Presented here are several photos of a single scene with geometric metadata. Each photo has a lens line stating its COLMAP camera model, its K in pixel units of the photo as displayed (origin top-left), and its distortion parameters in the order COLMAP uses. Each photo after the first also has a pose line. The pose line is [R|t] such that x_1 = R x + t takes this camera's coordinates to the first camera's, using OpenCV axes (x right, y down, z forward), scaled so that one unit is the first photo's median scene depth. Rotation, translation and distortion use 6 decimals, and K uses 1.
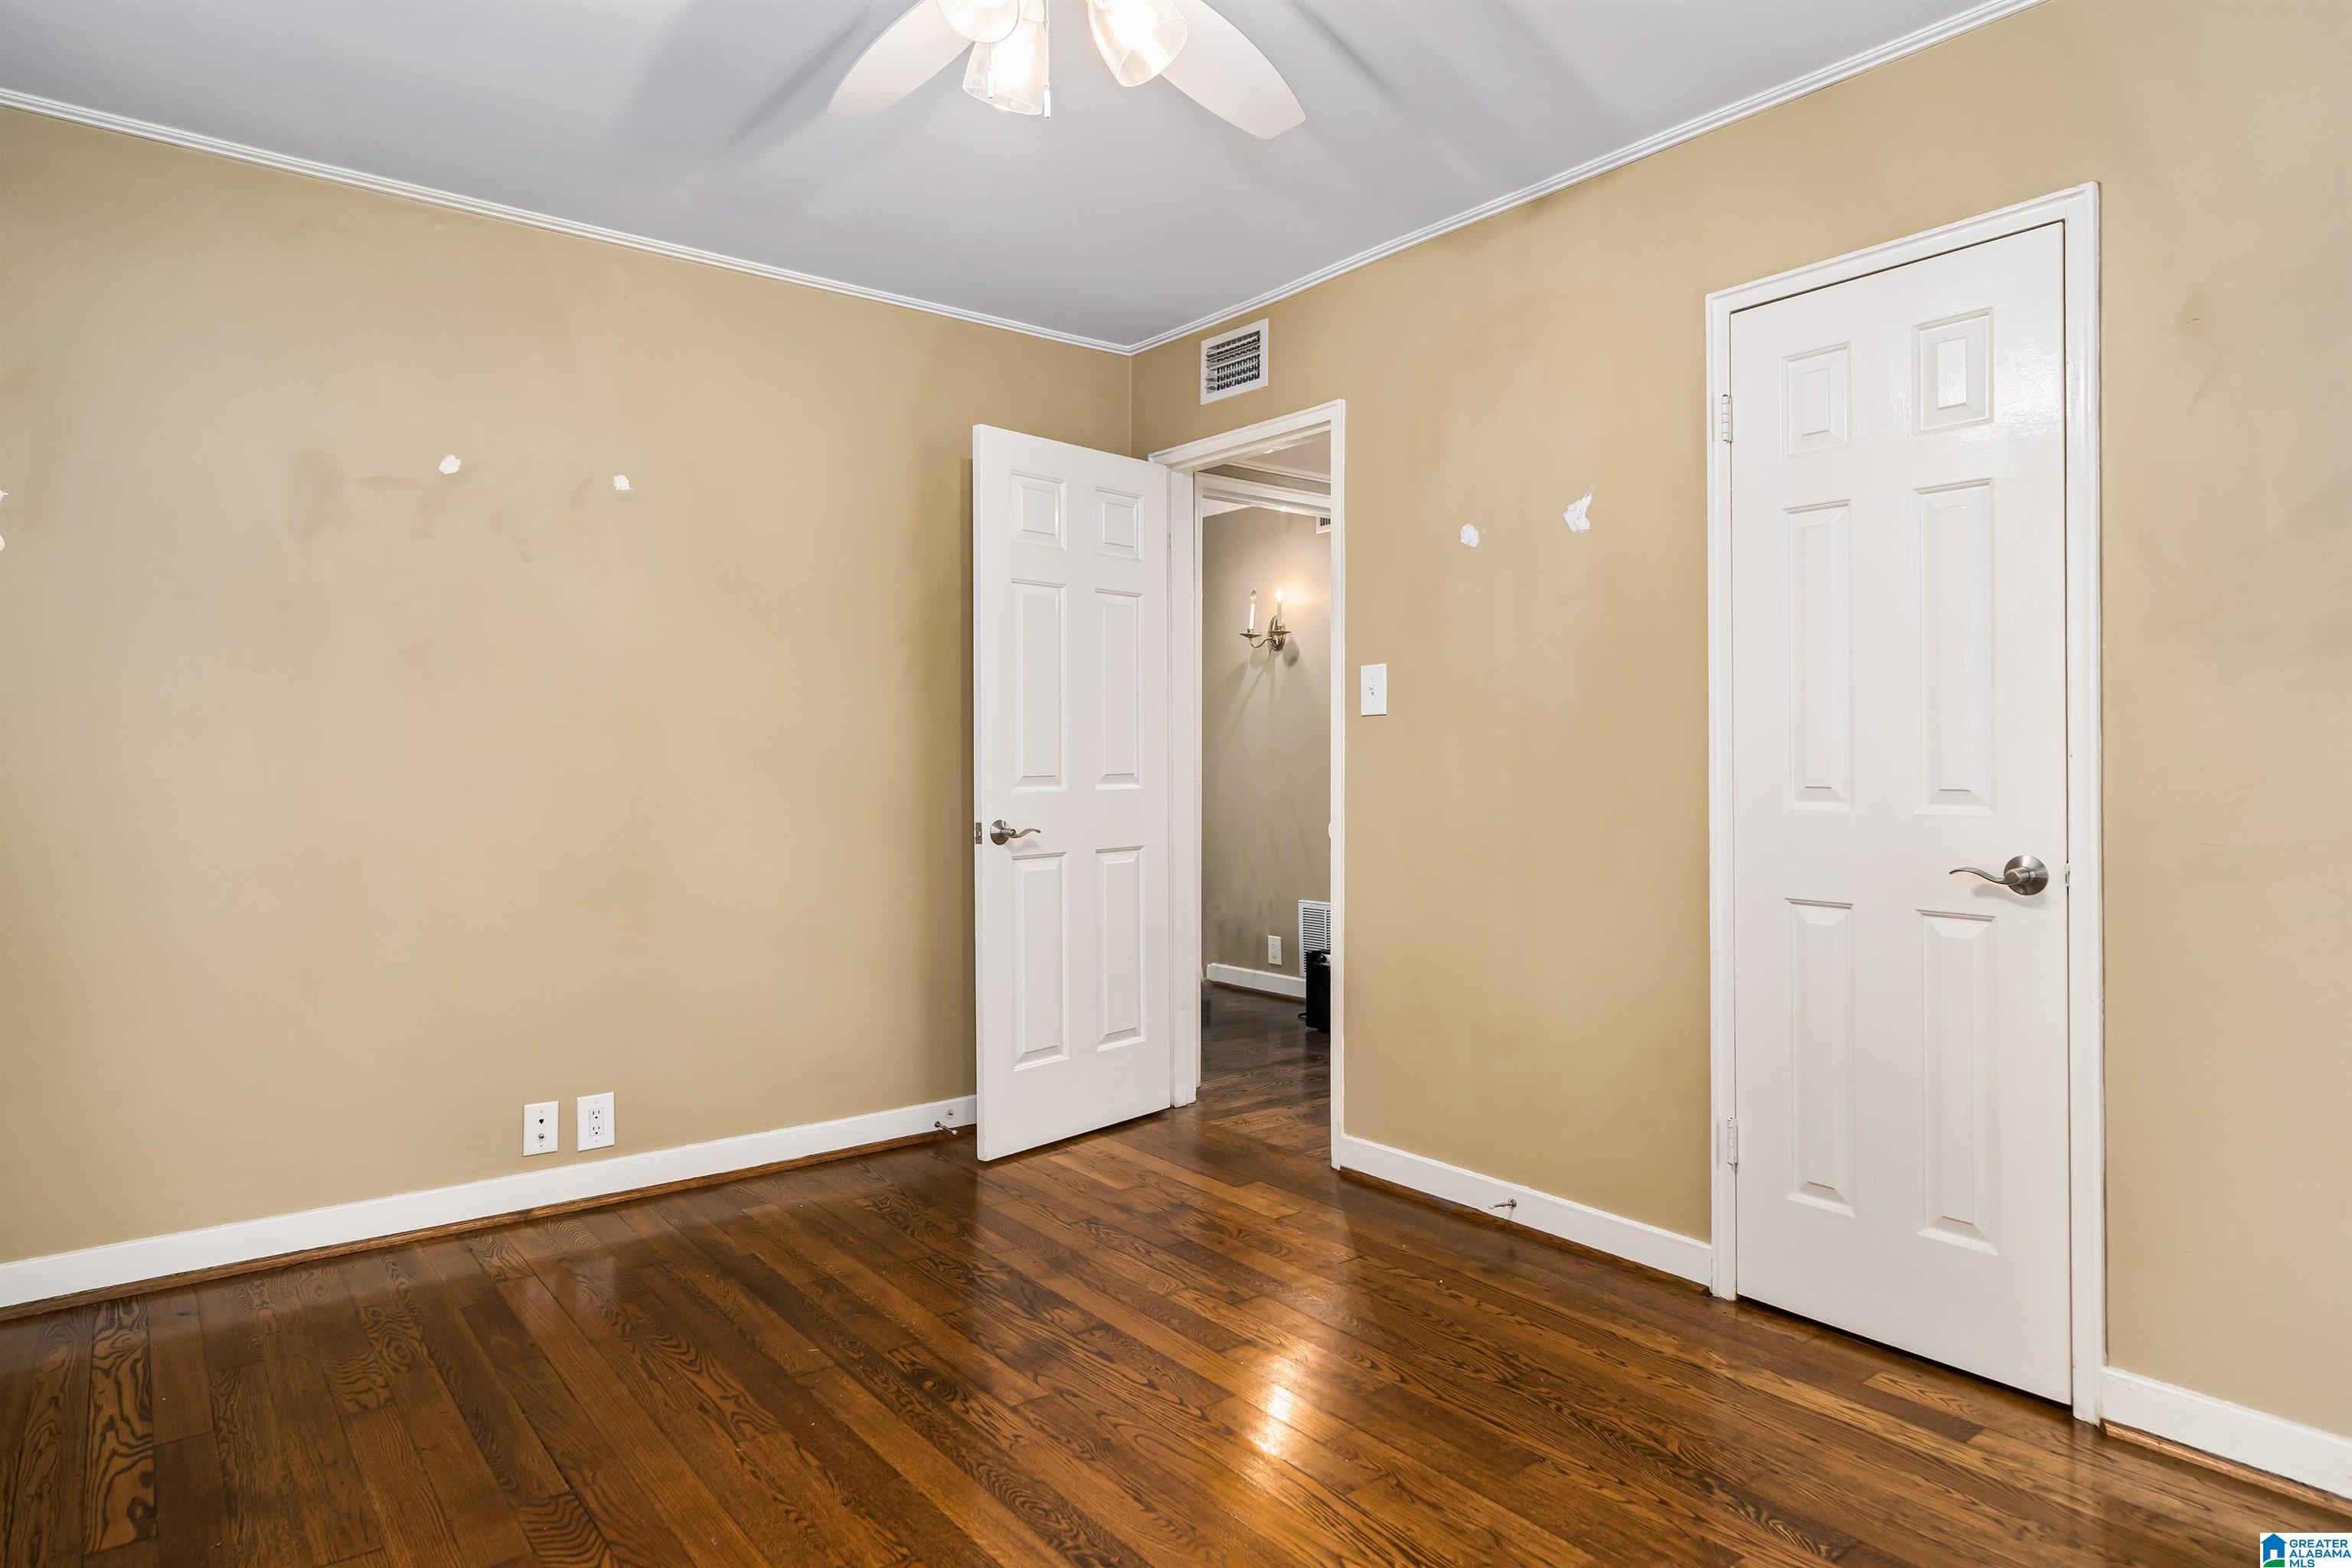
lens RADIAL K [[1355.1, 0, 1176.7], [0, 1355.1, 774.4], [0, 0, 1]] dist [0.000040, 0.000056]
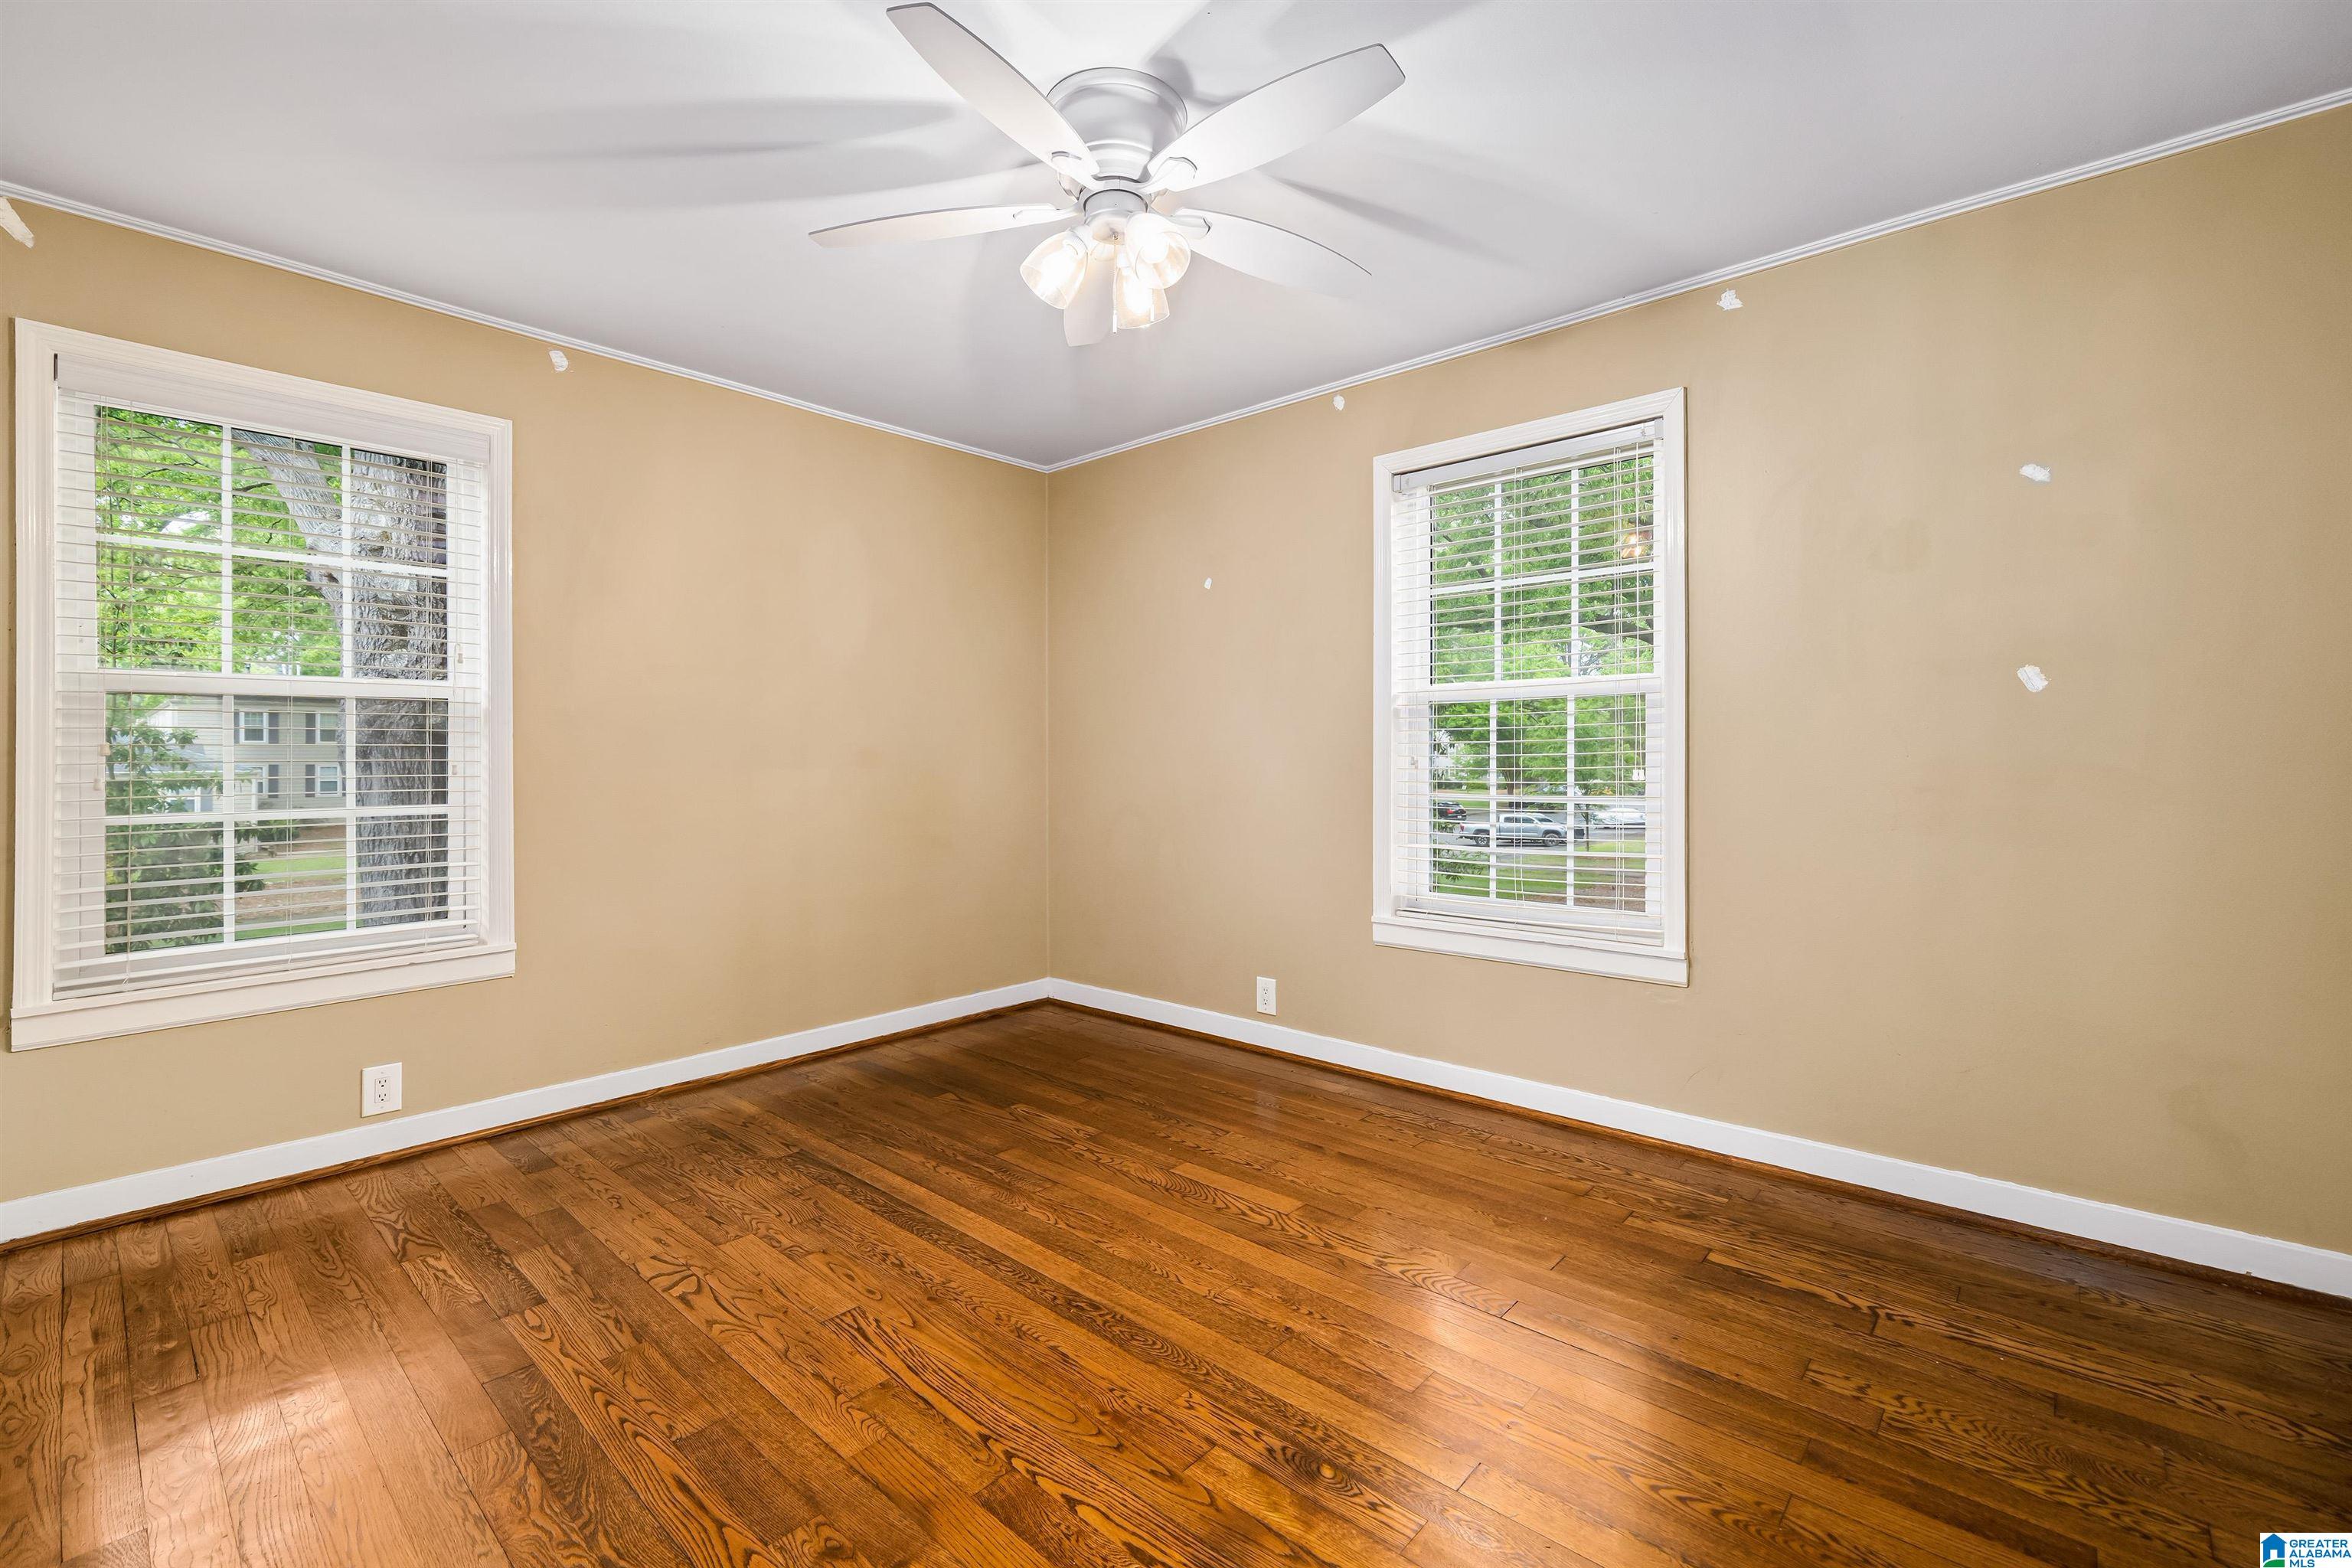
lens RADIAL K [[1004.0, 0, 1175.9], [0, 1004.0, 770.0], [0, 0, 1]] dist [0.000582, 0.000033]
pose [[-0.985036, 0.005725, -0.172256, 0.023777], [0.002802, 0.999848, 0.017206, -0.015617], [0.172328, 0.016465, -0.984902, 1.739601]]
